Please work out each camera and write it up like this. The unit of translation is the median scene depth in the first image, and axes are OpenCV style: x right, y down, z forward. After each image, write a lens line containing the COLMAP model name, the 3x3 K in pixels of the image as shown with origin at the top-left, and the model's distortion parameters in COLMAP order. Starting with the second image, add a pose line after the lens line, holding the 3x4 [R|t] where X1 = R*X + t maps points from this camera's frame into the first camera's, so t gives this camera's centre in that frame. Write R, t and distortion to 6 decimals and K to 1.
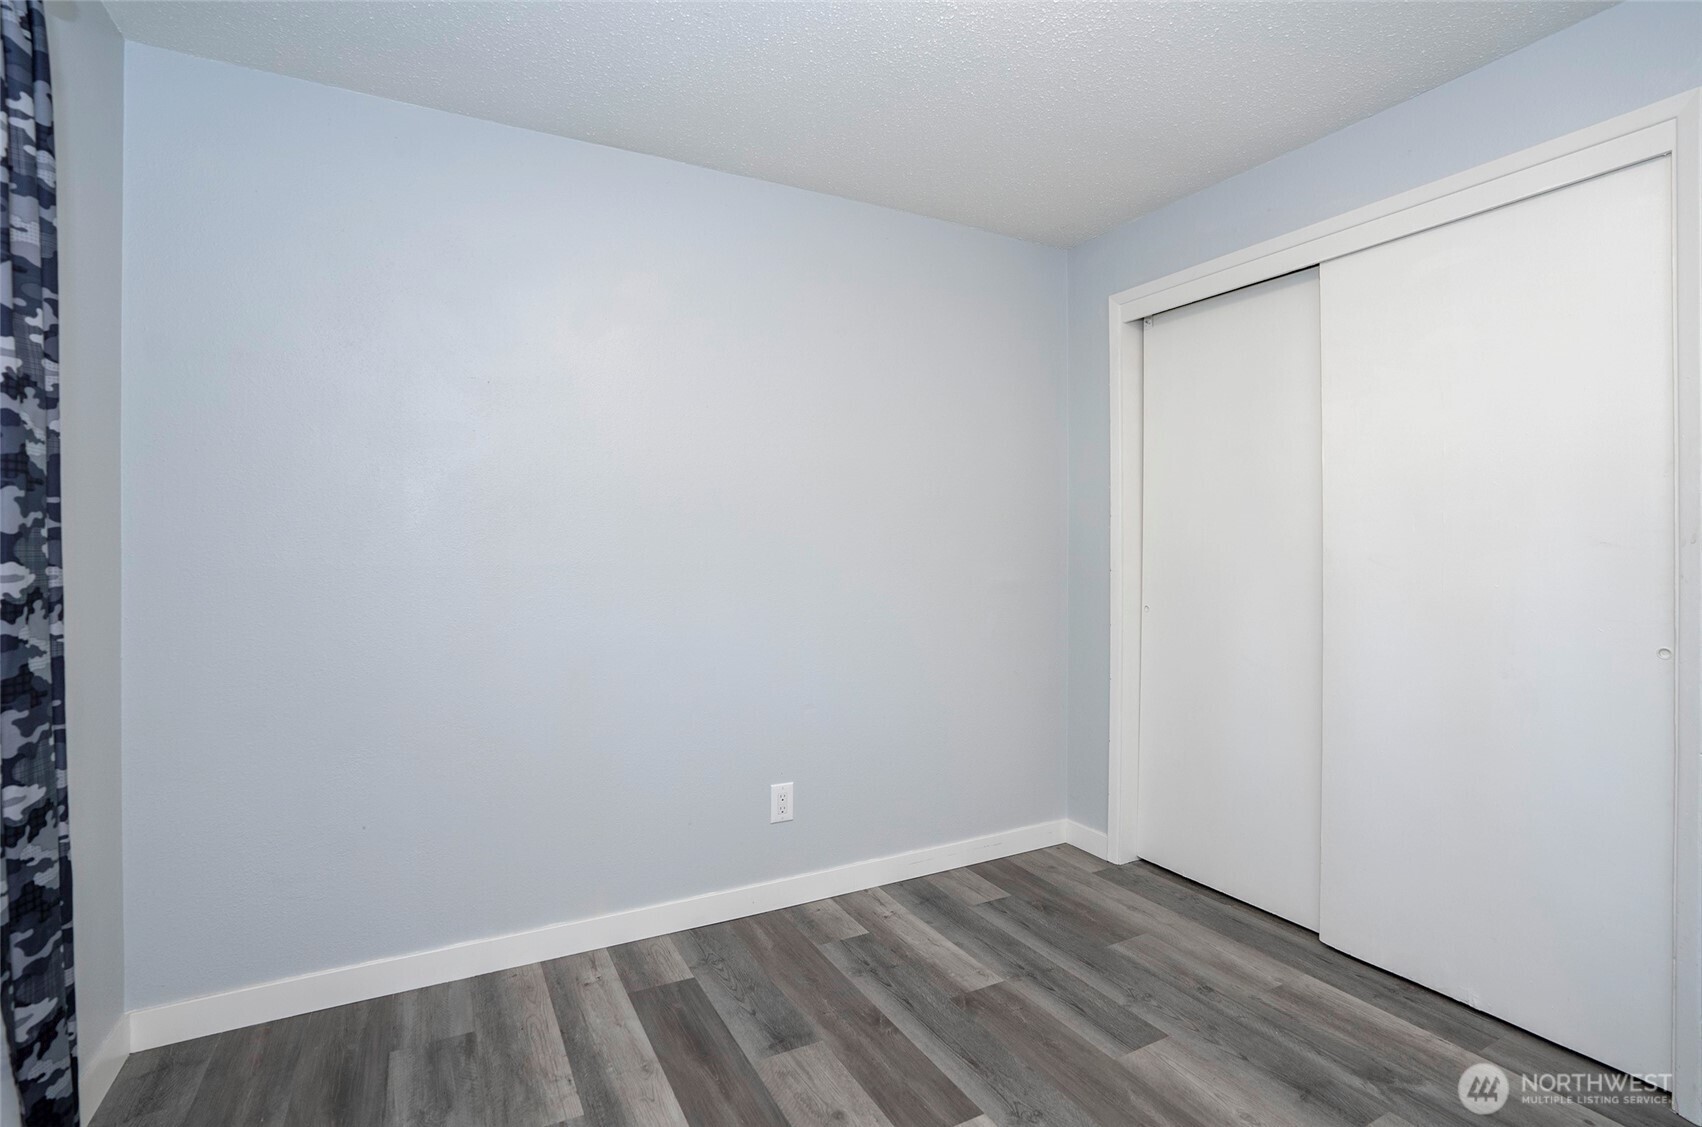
lens RADIAL K [[826.4, 0, 851.0], [0, 826.4, 563.5], [0, 0, 1]] dist [-0.063897, 0.028475]
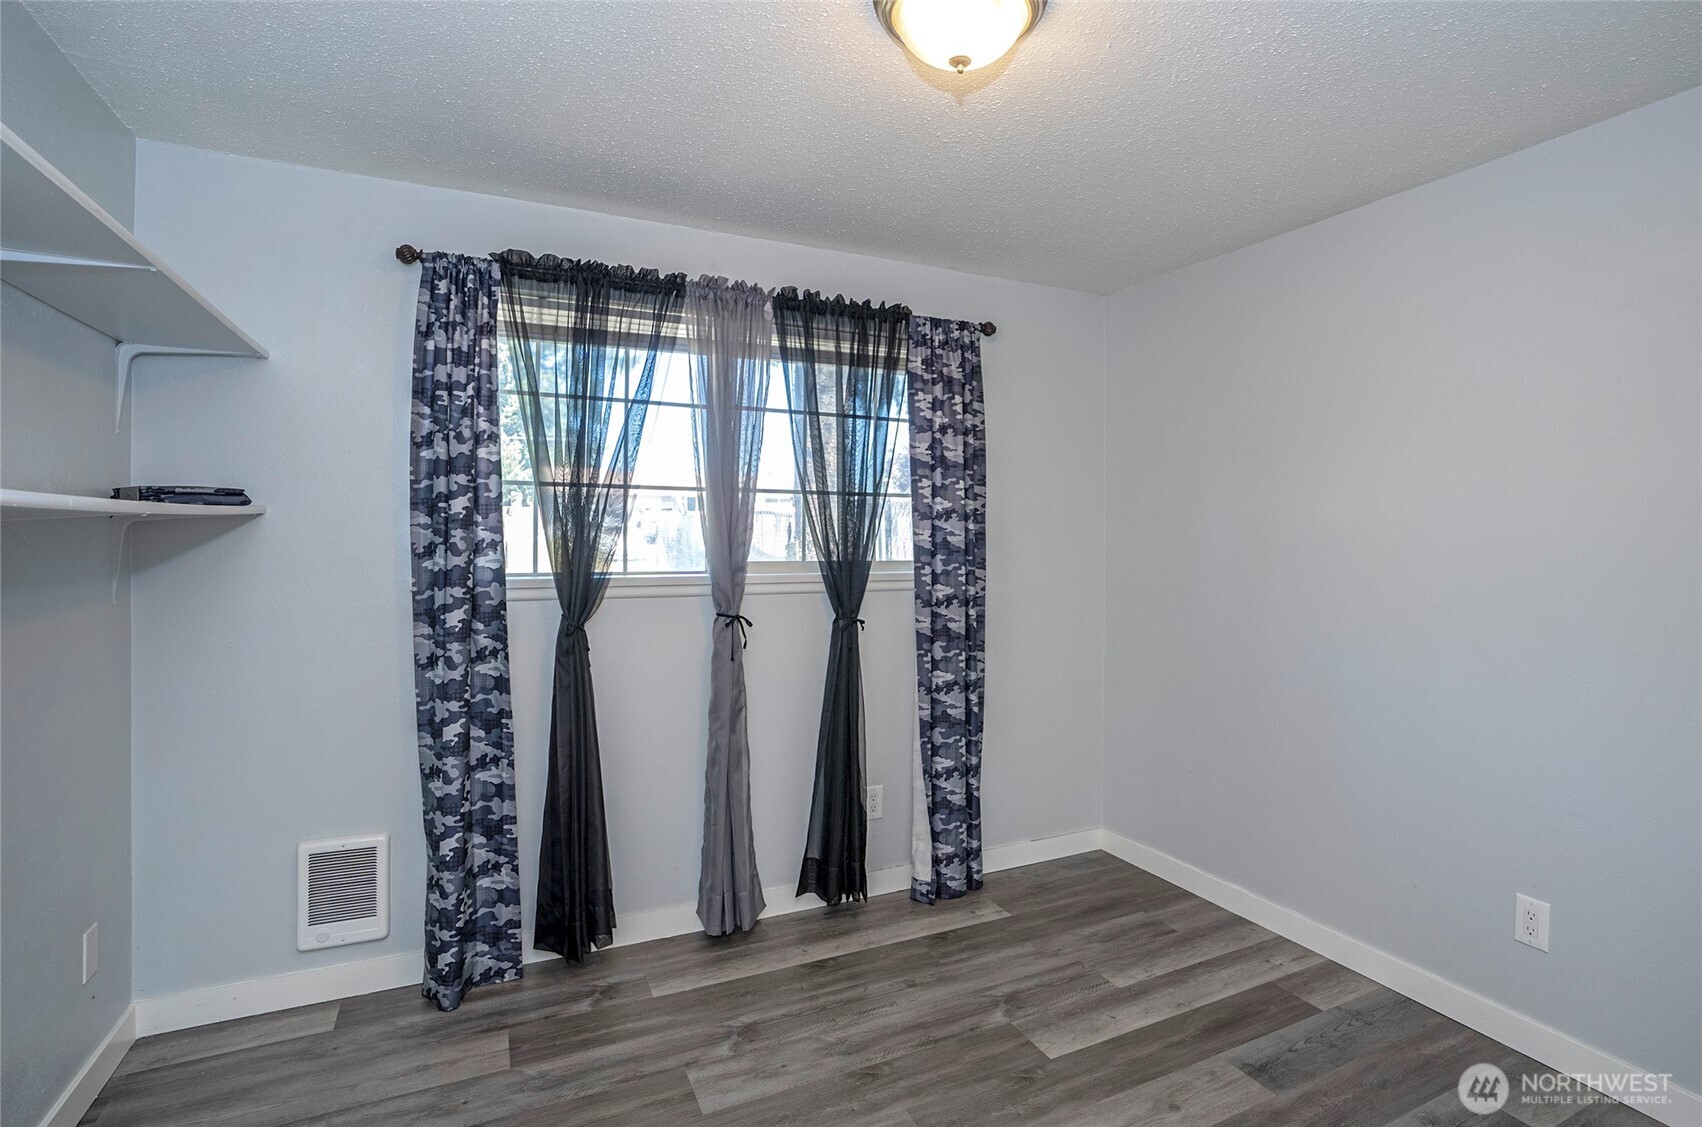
lens RADIAL K [[826.4, 0, 851.0], [0, 826.4, 563.5], [0, 0, 1]] dist [-0.063897, 0.028475]
pose [[-0.078871, 0.028414, -0.996480, 0.882284], [-0.011889, 0.999496, 0.029441, -0.083645], [0.996814, 0.014169, -0.078493, 0.492376]]
